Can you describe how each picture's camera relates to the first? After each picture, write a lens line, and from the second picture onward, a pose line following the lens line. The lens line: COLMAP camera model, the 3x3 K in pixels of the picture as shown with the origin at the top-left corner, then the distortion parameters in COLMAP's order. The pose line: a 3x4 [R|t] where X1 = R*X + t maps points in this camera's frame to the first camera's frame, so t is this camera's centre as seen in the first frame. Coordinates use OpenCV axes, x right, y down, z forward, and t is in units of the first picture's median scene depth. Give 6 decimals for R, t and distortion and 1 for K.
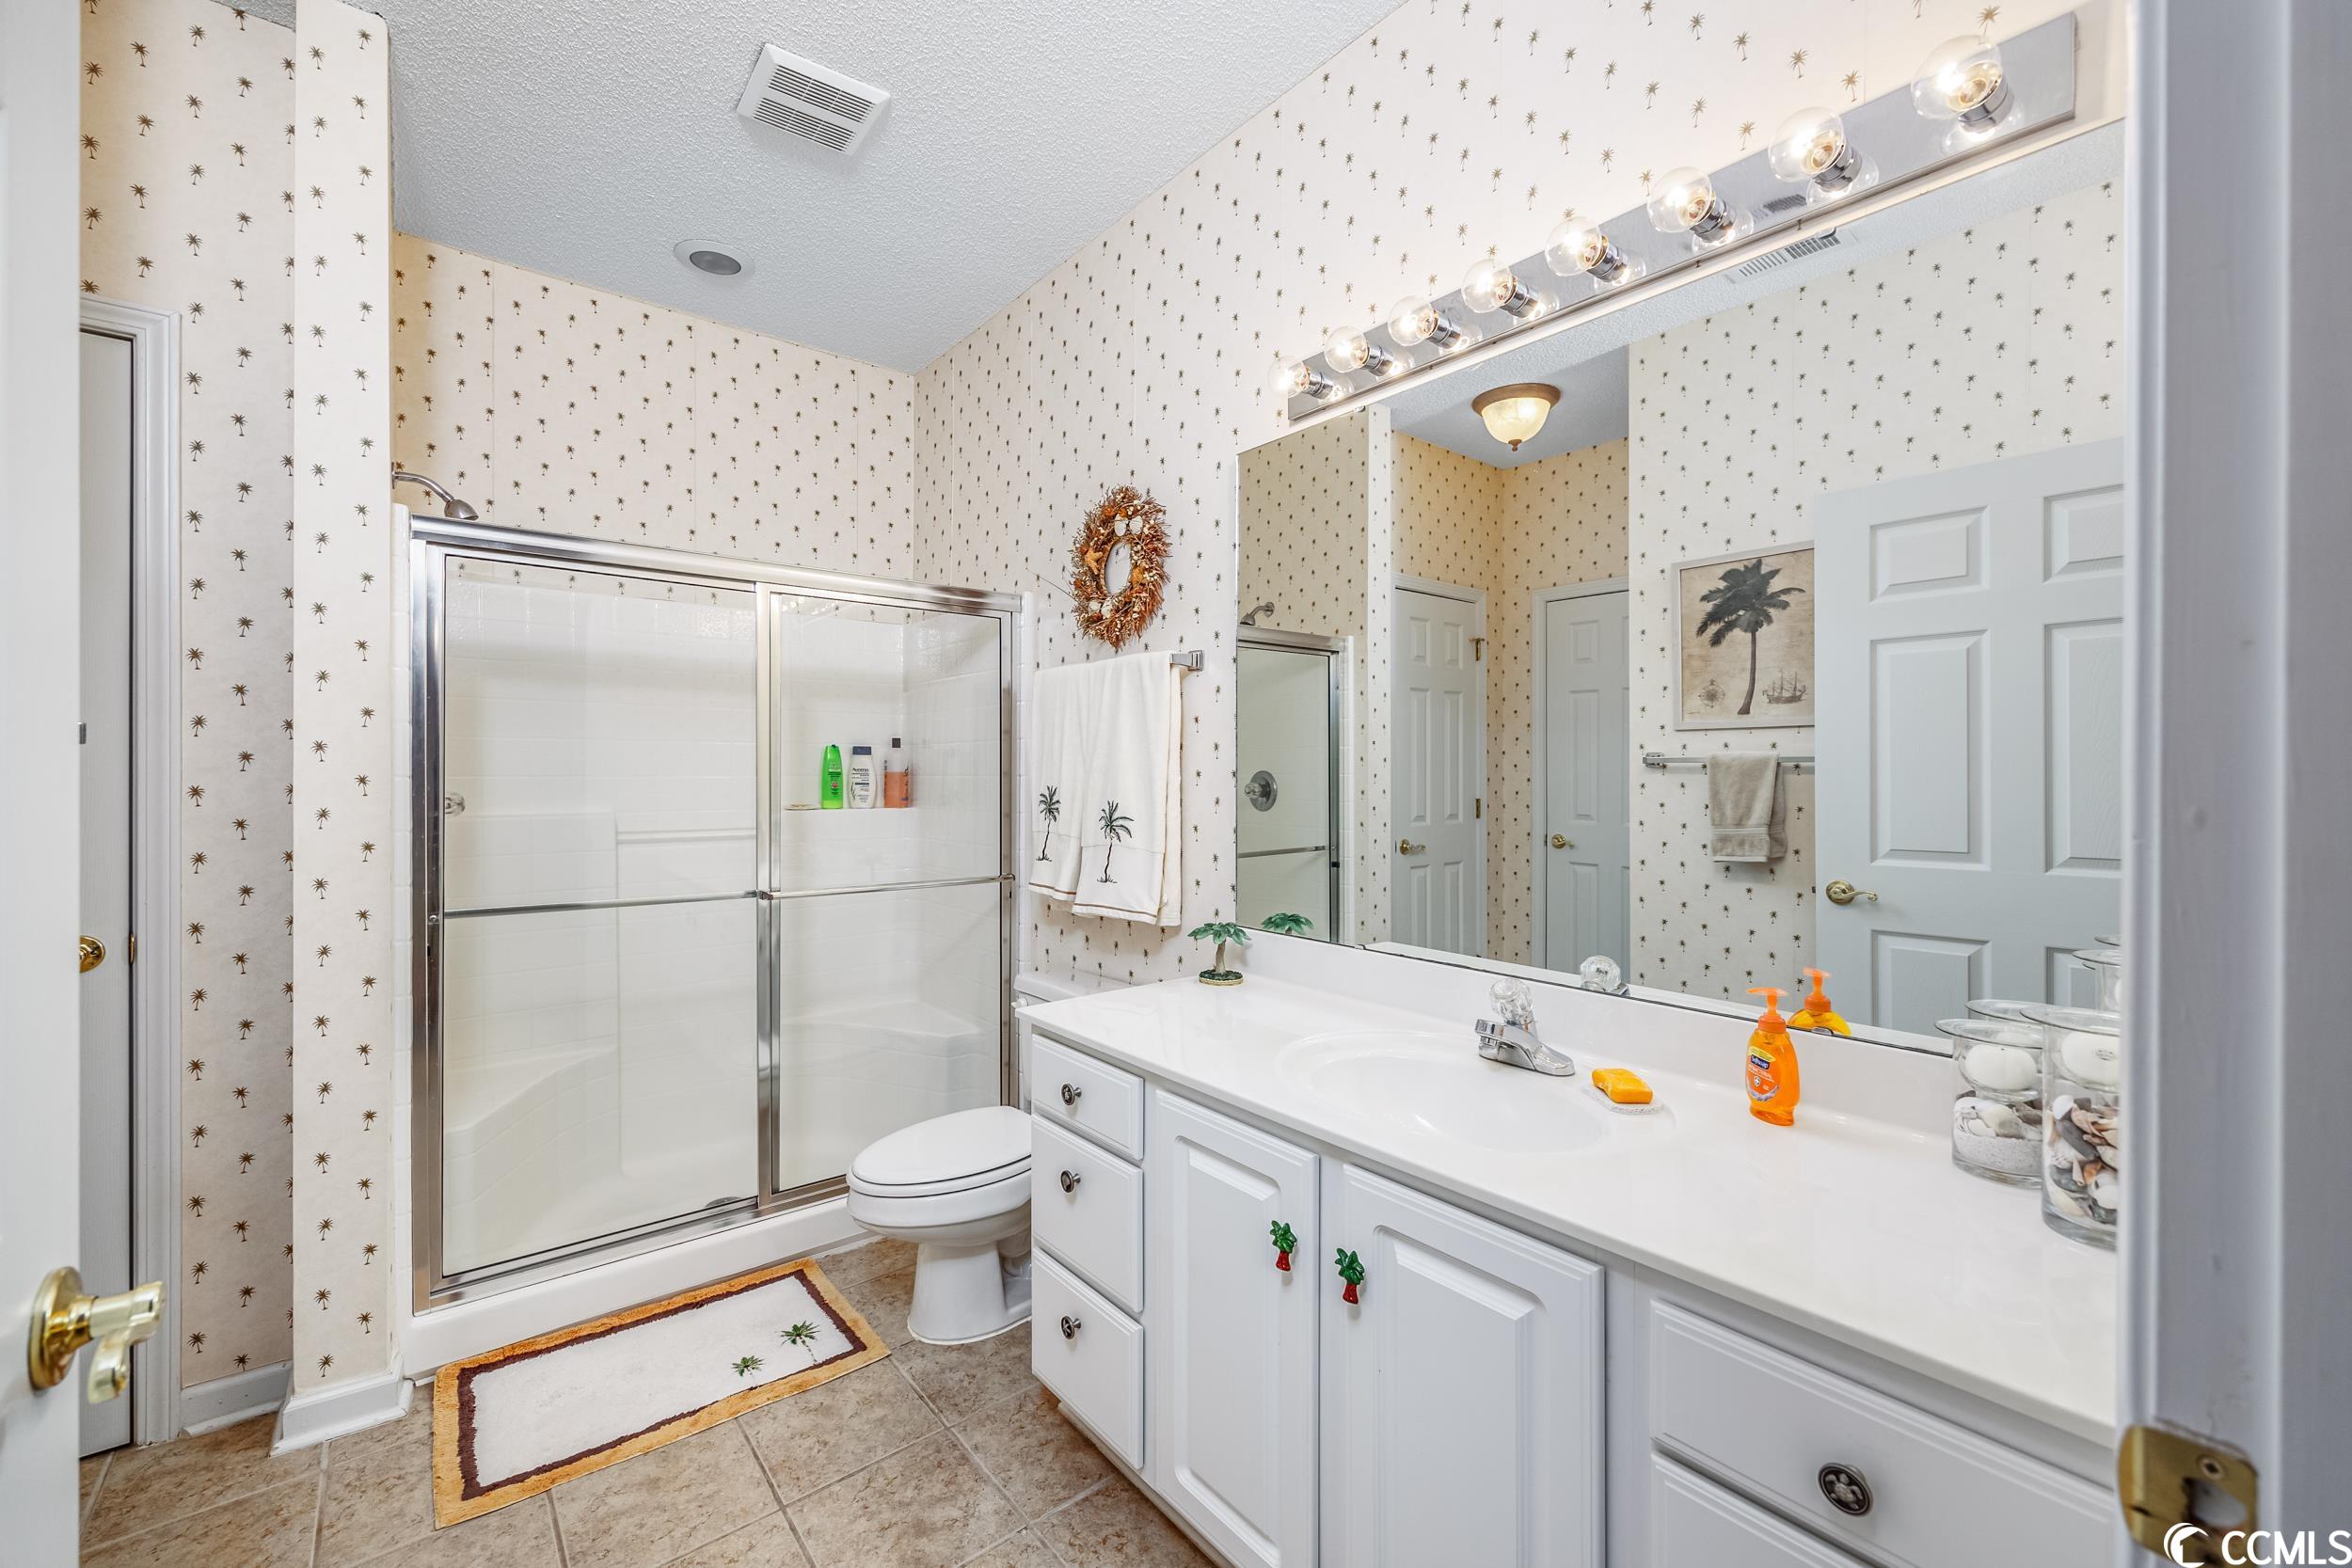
lens RADIAL K [[940.5, 0, 1175.8], [0, 940.5, 778.4], [0, 0, 1]] dist [-0.000742, -0.000571]
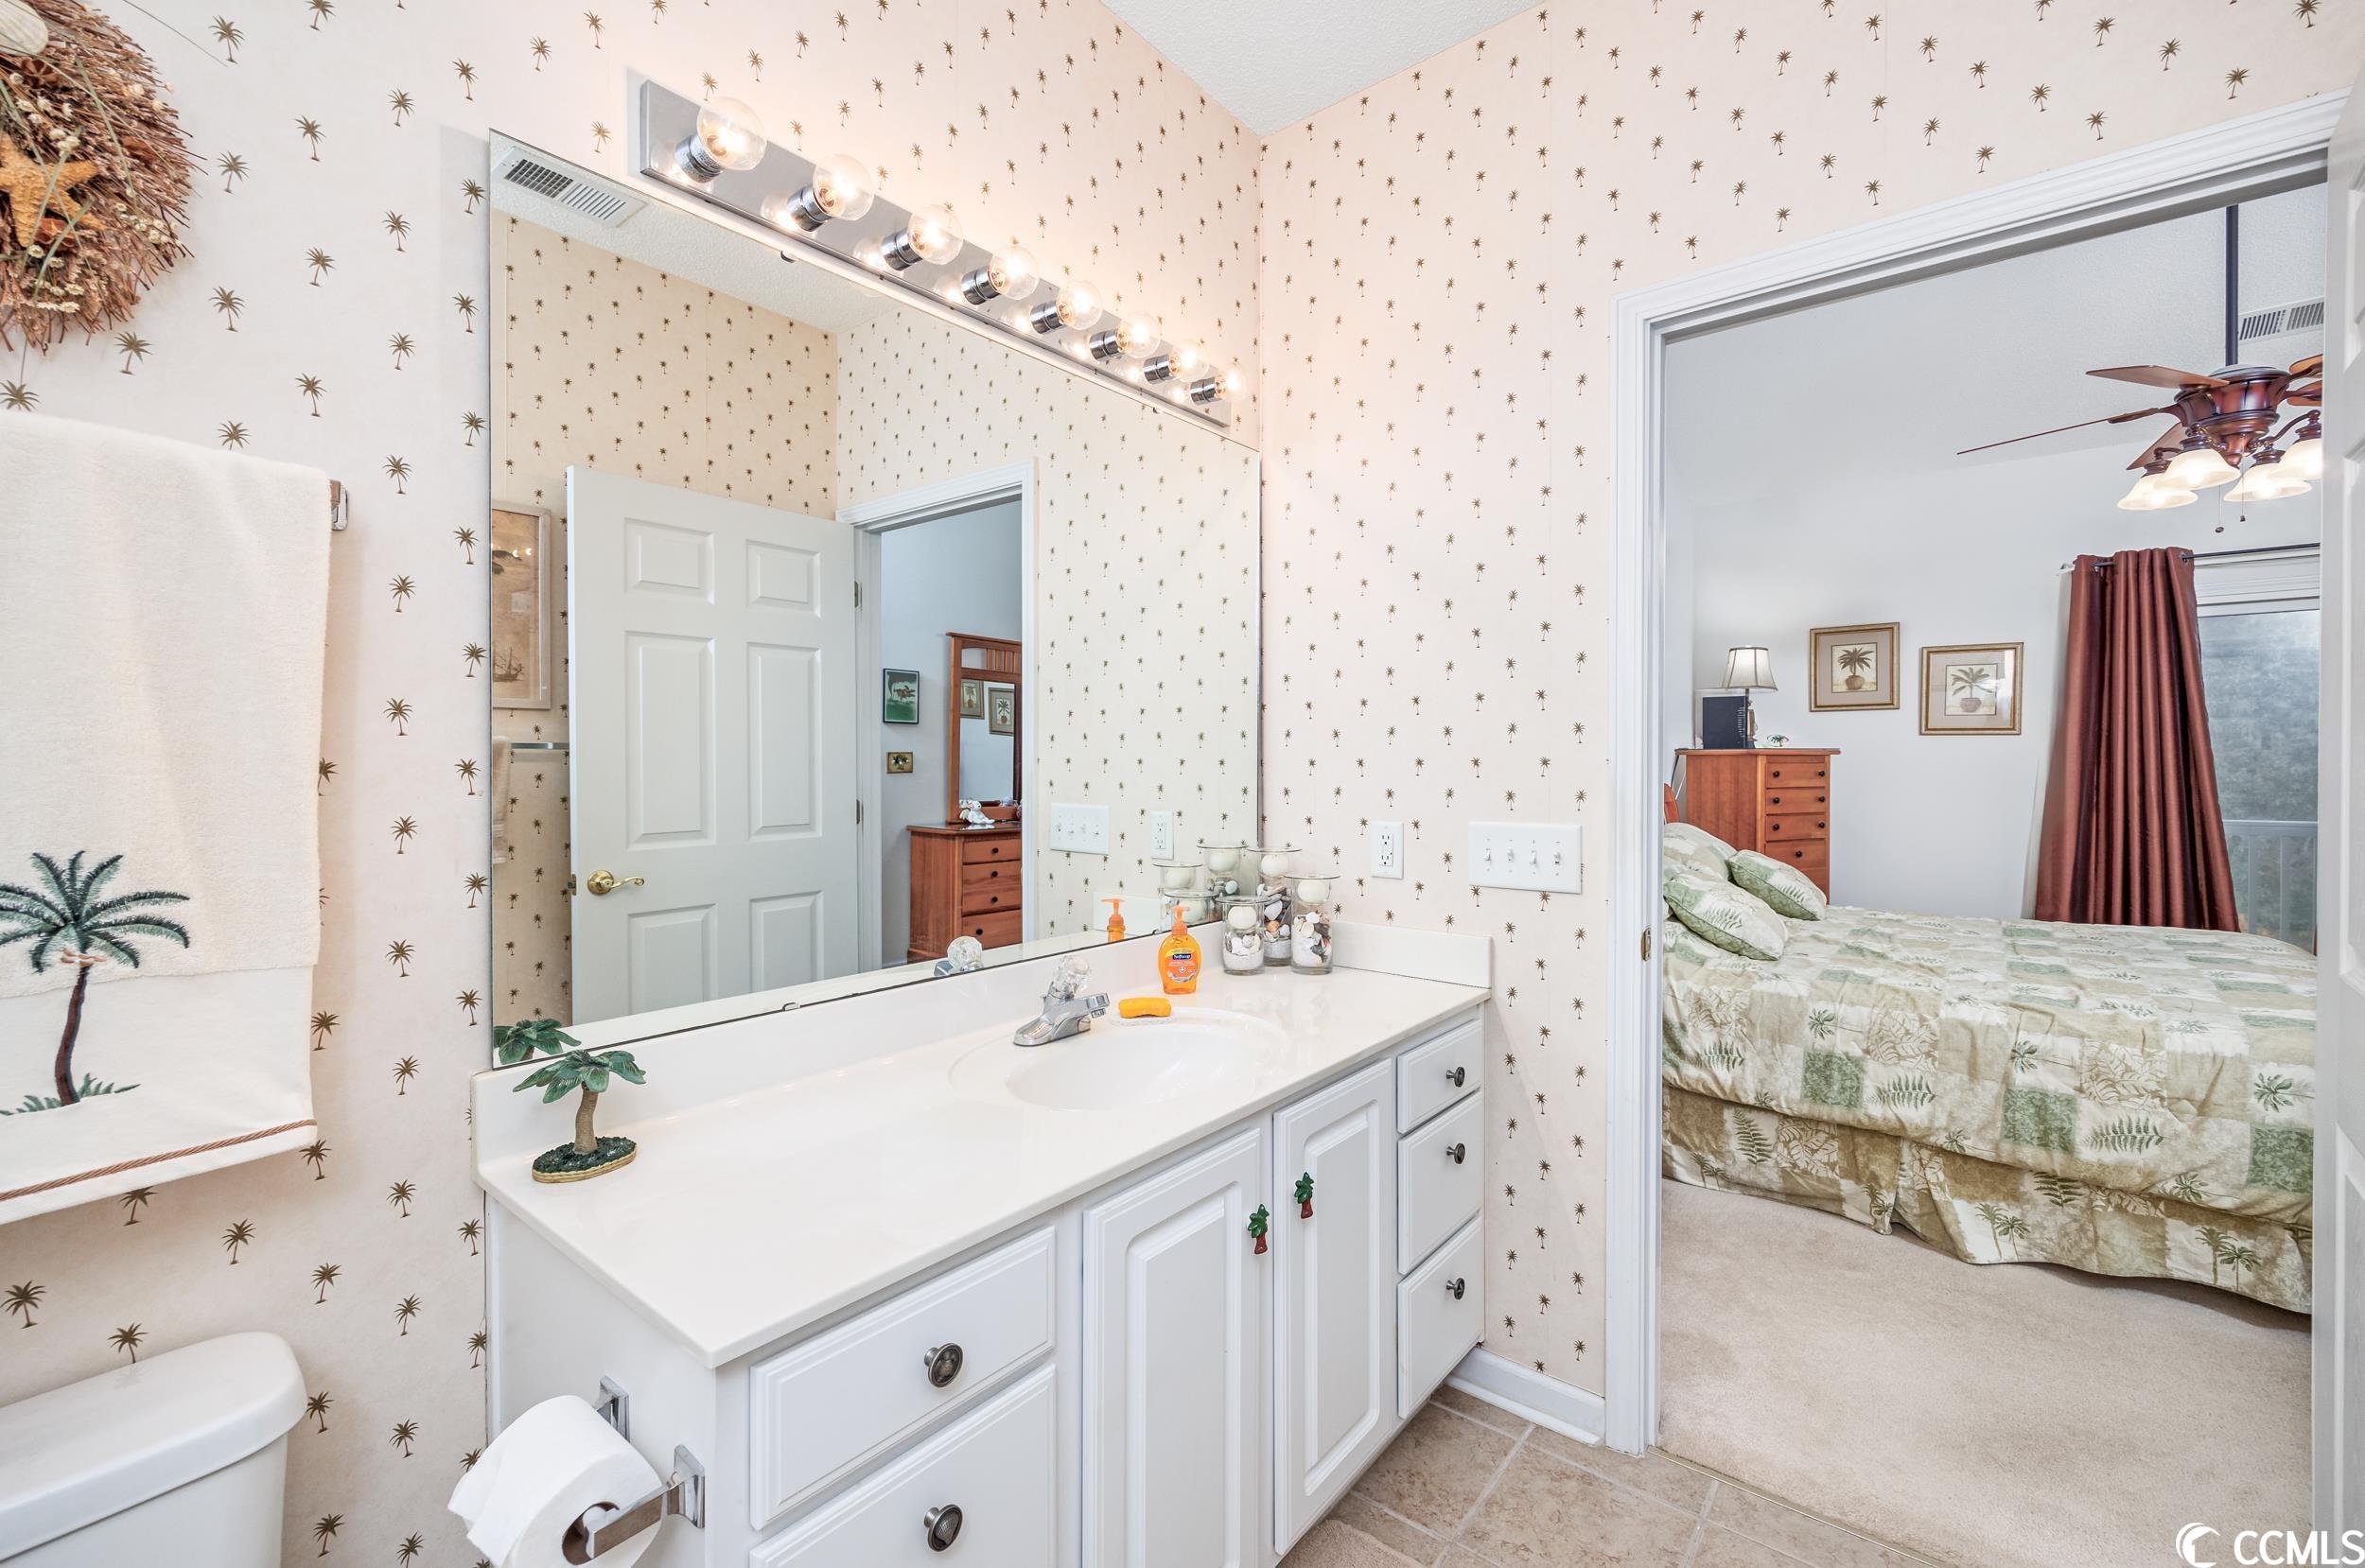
lens RADIAL K [[993.3, 0, 1185.0], [0, 993.3, 773.0], [0, 0, 1]] dist [-0.001969, -0.000495]
pose [[-0.200037, -0.015194, 0.979671, -0.474477], [0.002332, 0.999870, 0.015984, -0.008529], [-0.979786, 0.005482, -0.199976, 0.667704]]
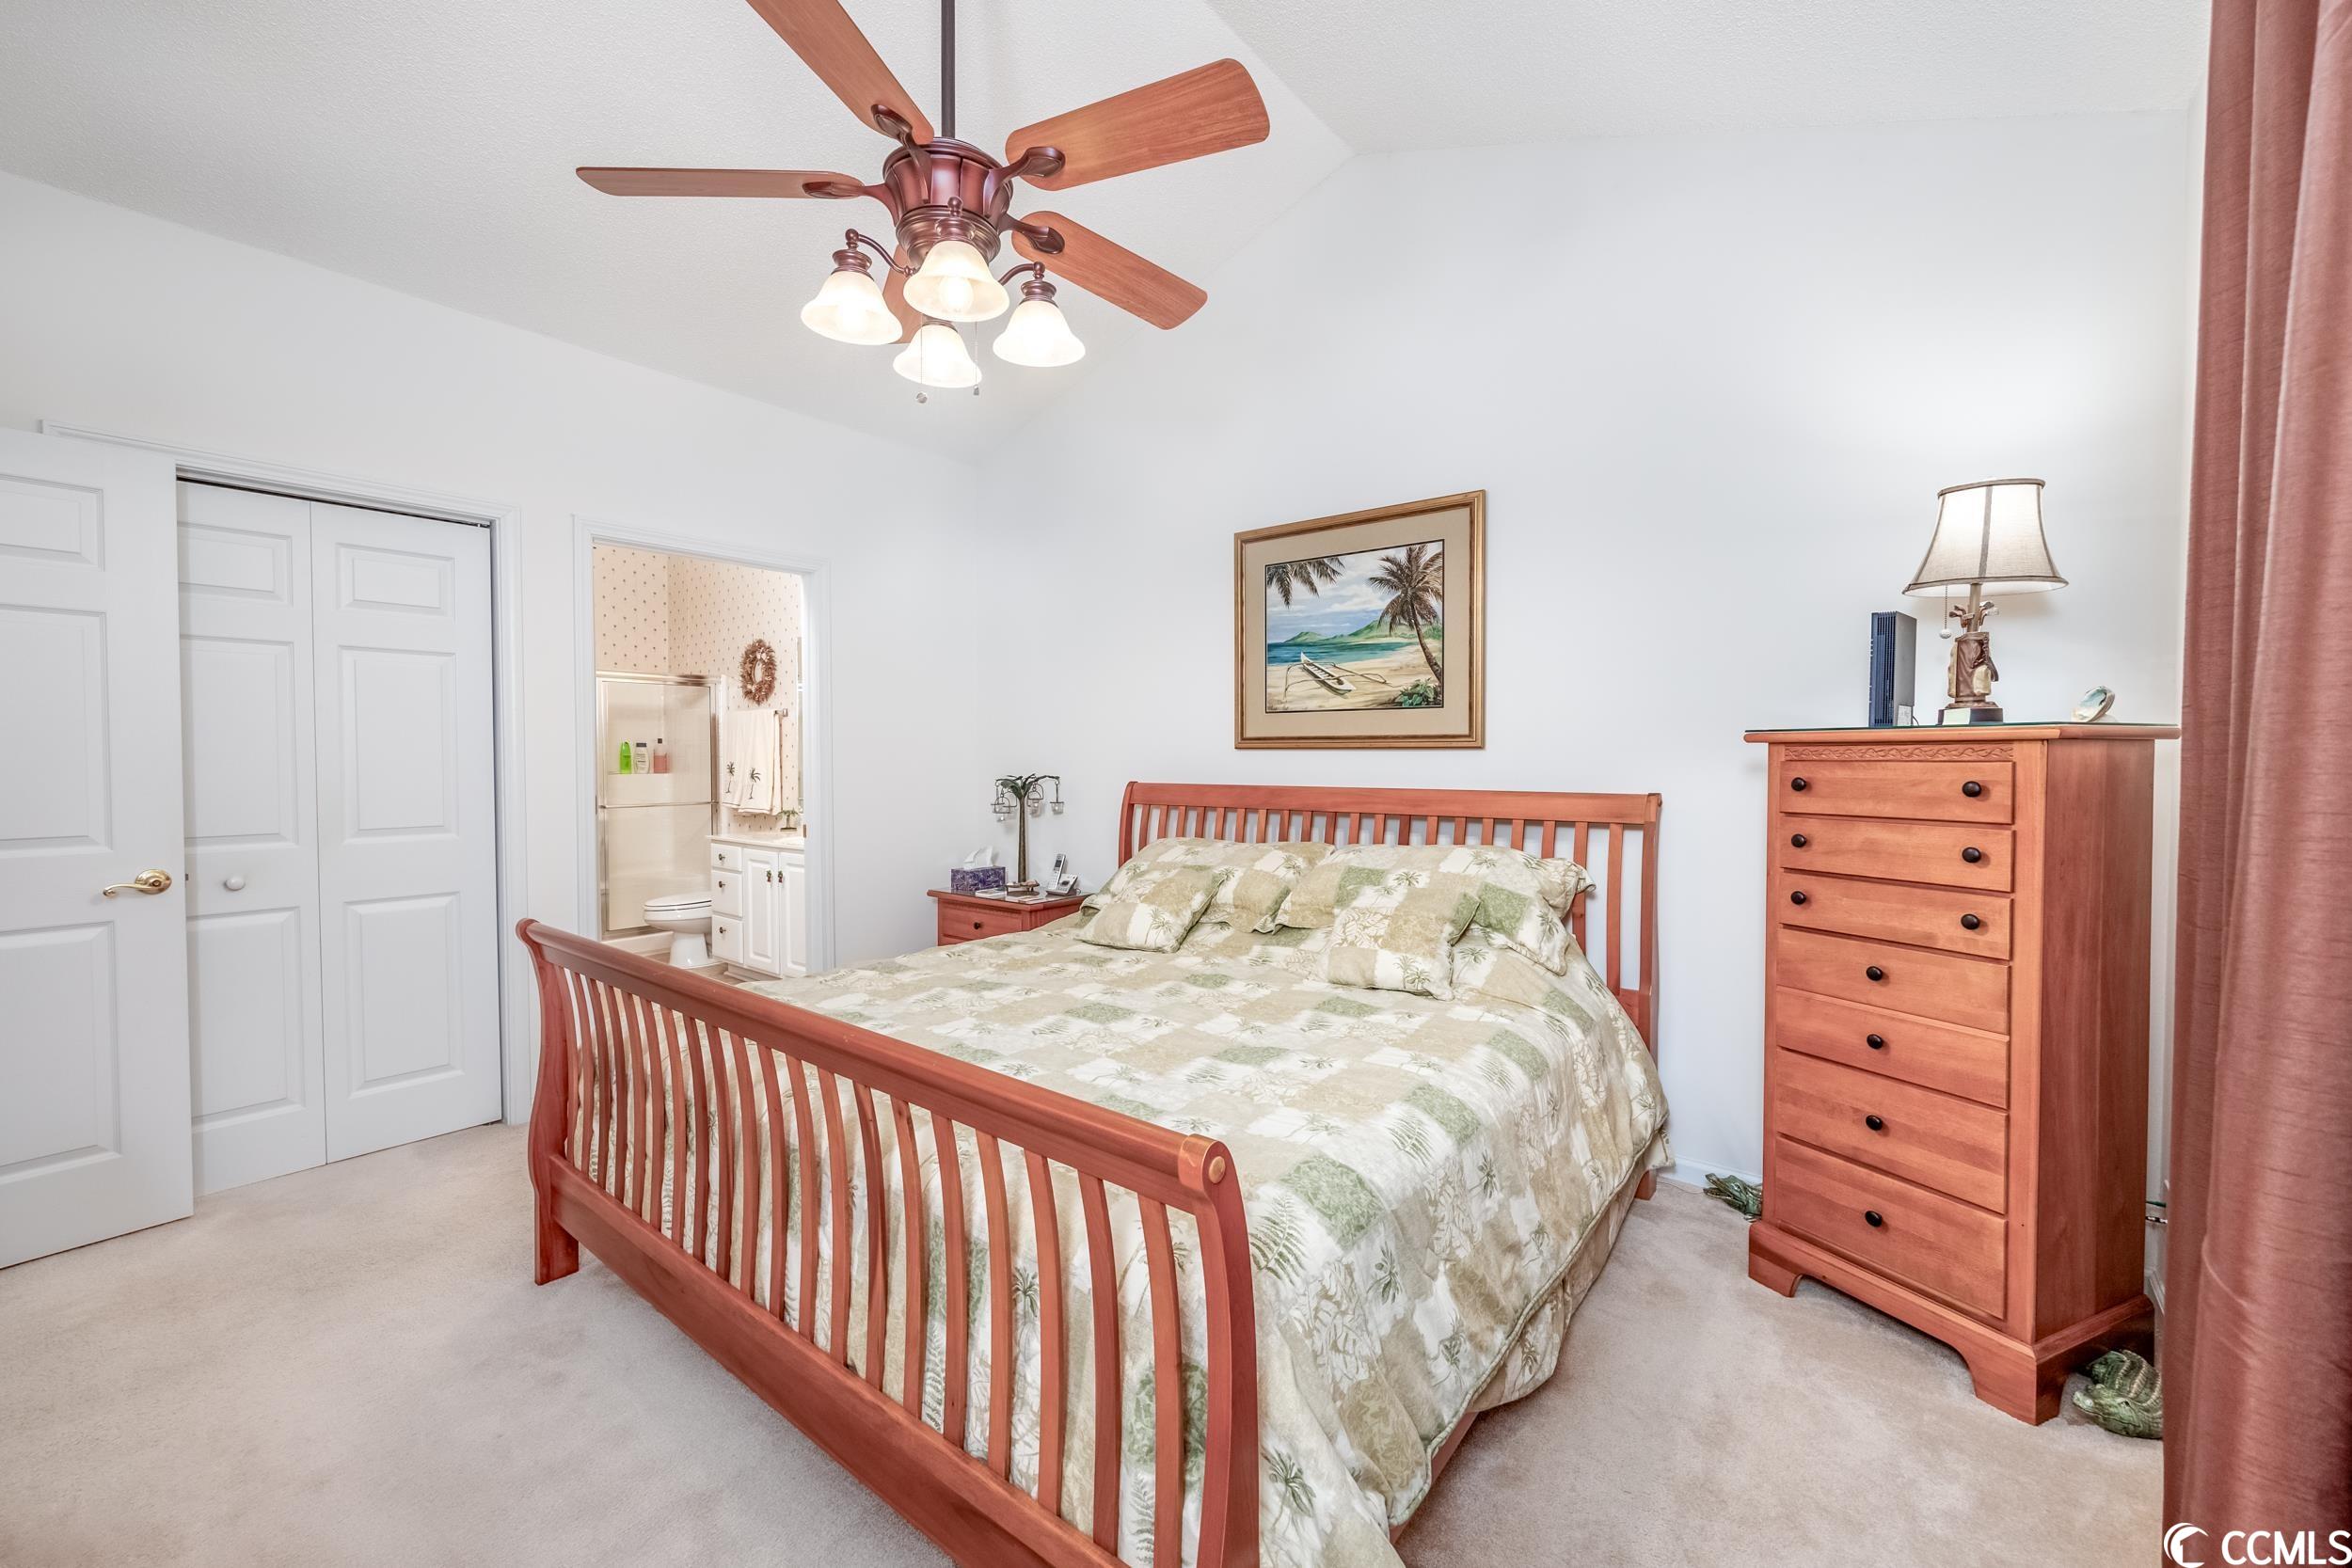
lens RADIAL K [[940.5, 0, 1175.8], [0, 940.5, 778.4], [0, 0, 1]] dist [-0.000742, -0.000571]
pose [[0.977575, -0.007393, 0.210460, 0.494730], [0.002876, 0.999759, 0.021758, 0.002390], [-0.210570, -0.020665, 0.977360, -1.659181]]
